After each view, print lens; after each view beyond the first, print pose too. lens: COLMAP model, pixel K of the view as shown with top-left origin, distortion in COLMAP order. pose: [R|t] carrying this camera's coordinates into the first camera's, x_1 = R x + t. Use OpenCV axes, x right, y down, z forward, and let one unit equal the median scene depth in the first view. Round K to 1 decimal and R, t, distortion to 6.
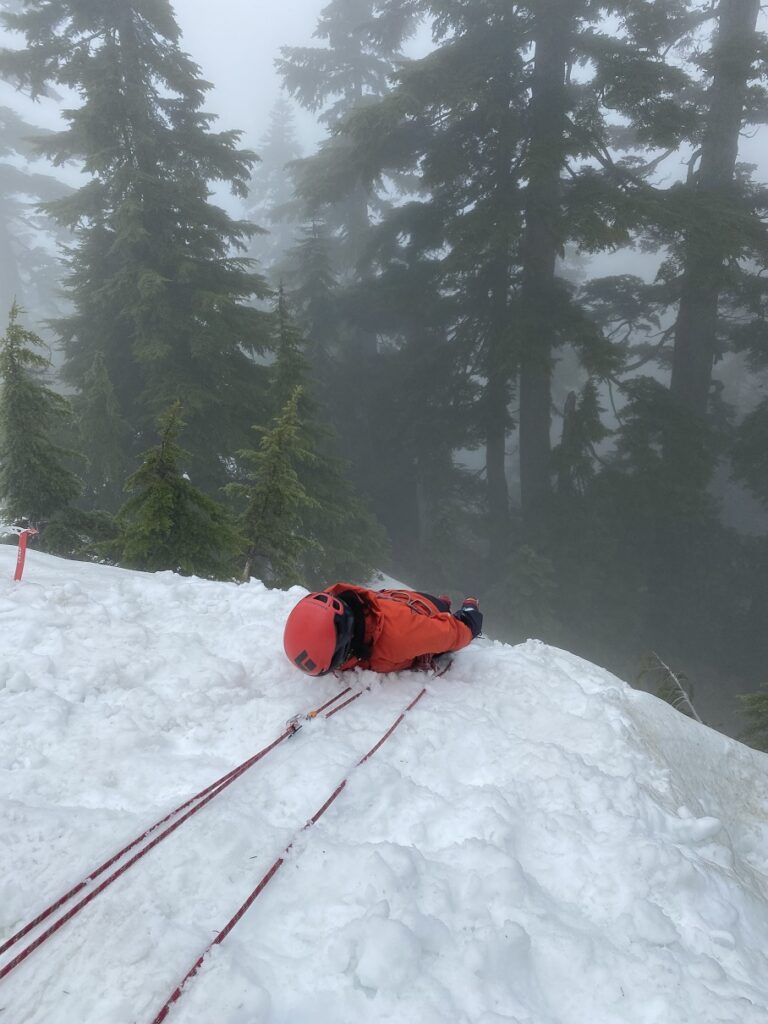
lens RADIAL K [[786.5, 0, 389.1], [0, 786.5, 521.3], [0, 0, 1]] dist [0.024403, -0.026841]
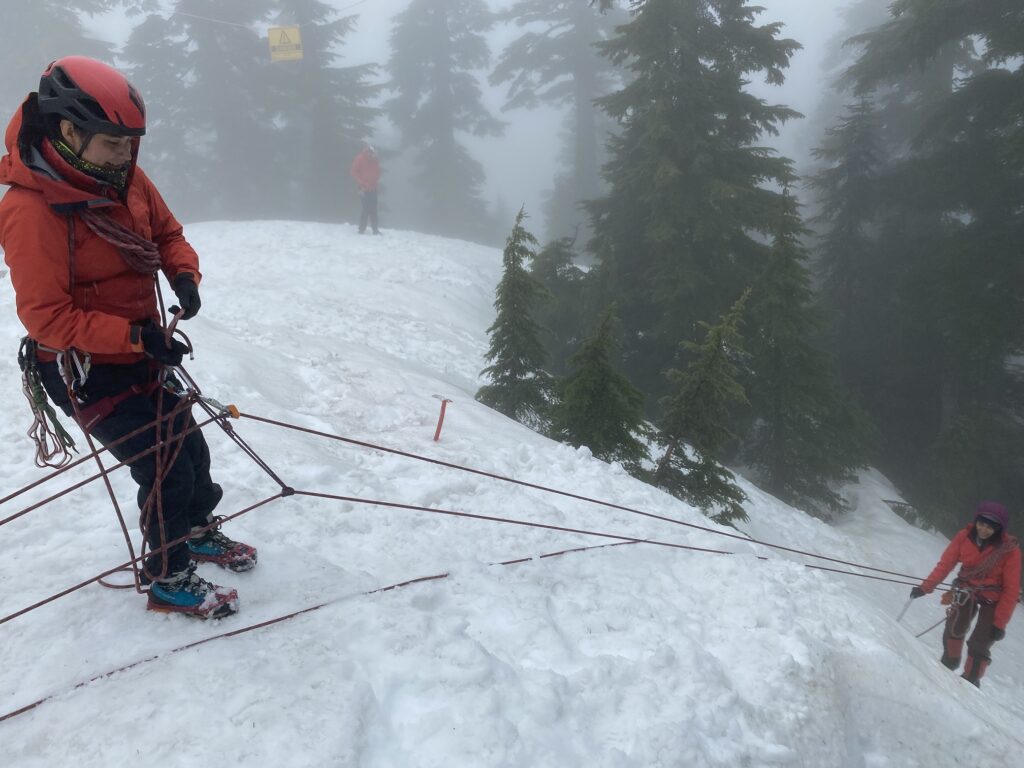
lens RADIAL K [[786.5, 0, 510.6], [0, 786.5, 380.9], [0, 0, 1]] dist [0.024403, -0.026841]
pose [[0.850572, 0.152293, -0.503322, 0.102103], [-0.147274, 0.987830, 0.050013, -0.031663], [0.504814, 0.031586, 0.862650, -0.055097]]
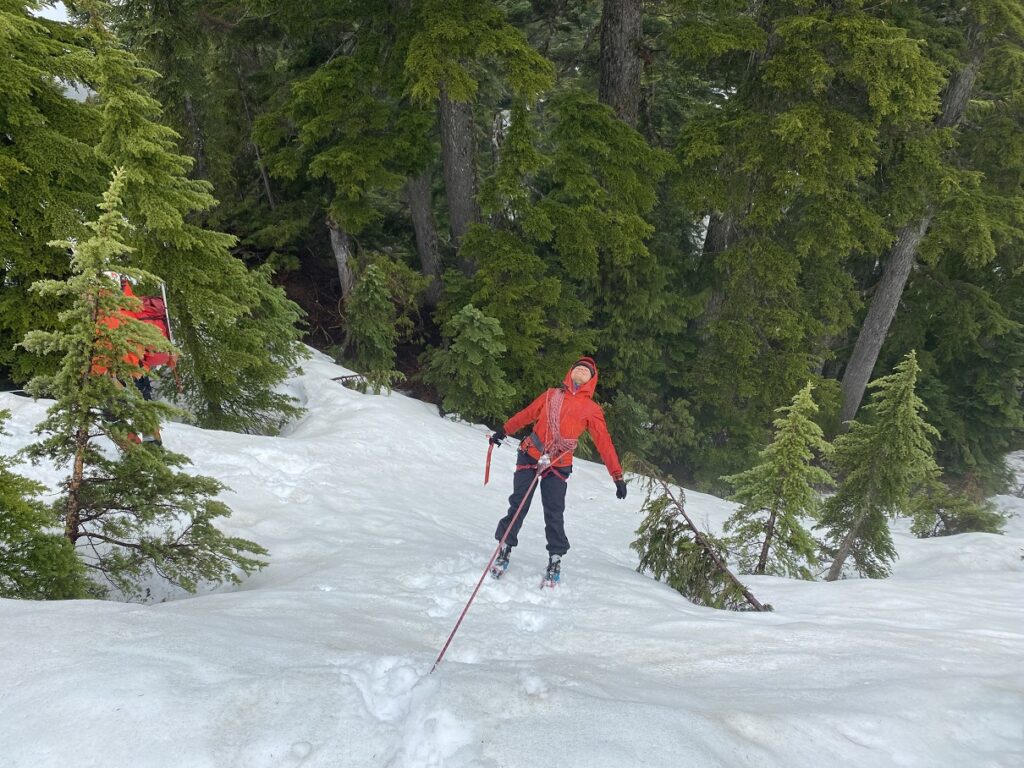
lens RADIAL K [[786.5, 0, 530.6], [0, 786.5, 362.3], [0, 0, 1]] dist [0.024403, -0.026841]
pose [[0.958658, -0.138906, 0.248354, 0.016385], [0.095580, 0.979240, 0.178755, -0.059490], [-0.268028, -0.147628, 0.952033, 0.158345]]
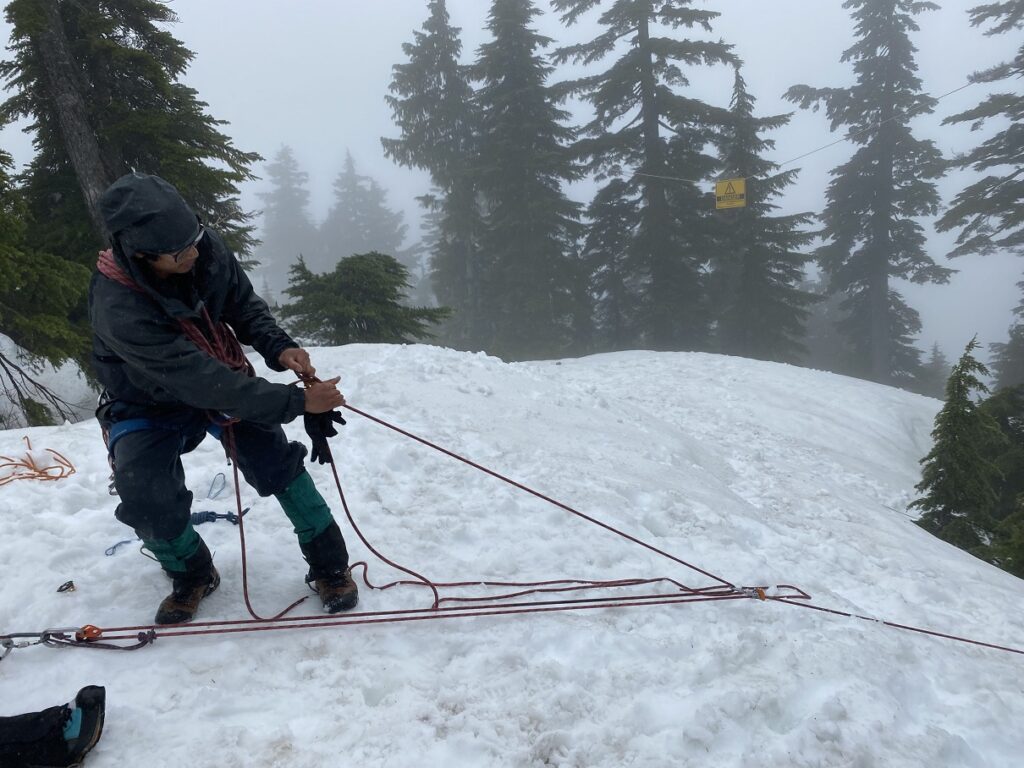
lens RADIAL K [[786.5, 0, 498.2], [0, 786.5, 384.5], [0, 0, 1]] dist [0.024403, -0.026841]
pose [[0.477350, 0.116866, -0.870907, 0.135130], [-0.265302, 0.964032, -0.016051, 0.005901], [0.837706, 0.238716, 0.491185, -0.114425]]
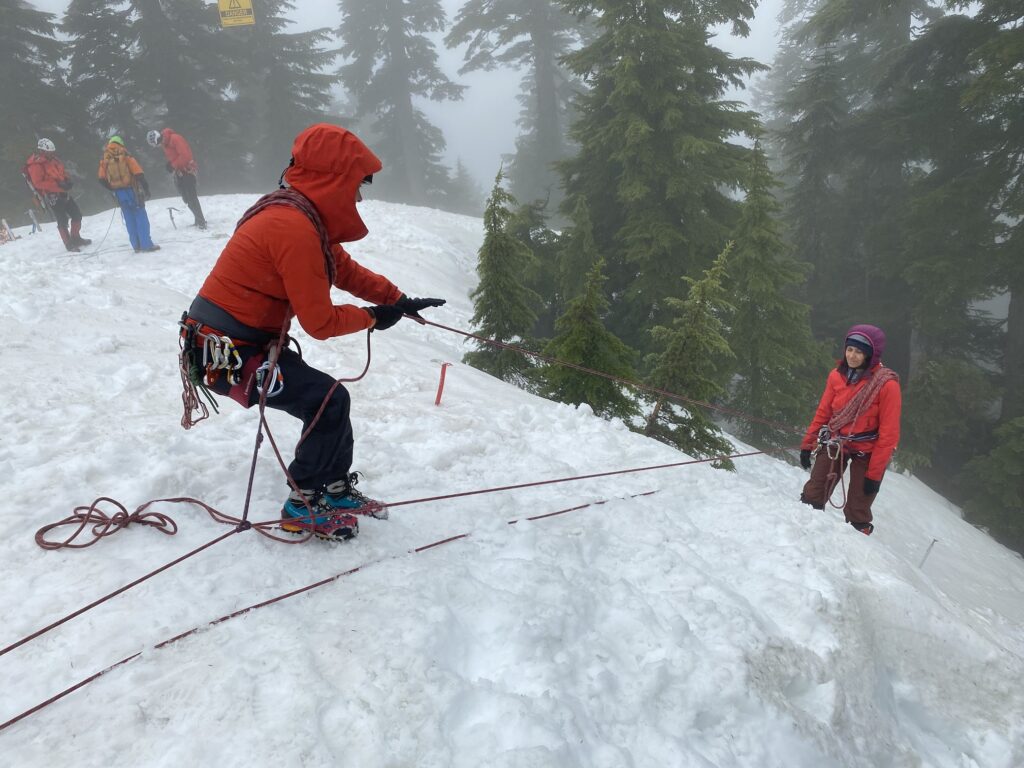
lens RADIAL K [[786.5, 0, 510.3], [0, 786.5, 384.2], [0, 0, 1]] dist [0.024403, -0.026841]
pose [[0.877704, 0.133680, -0.460180, 0.086024], [-0.104793, 0.990603, 0.087892, -0.024975], [0.467605, -0.028920, 0.883464, -0.061374]]
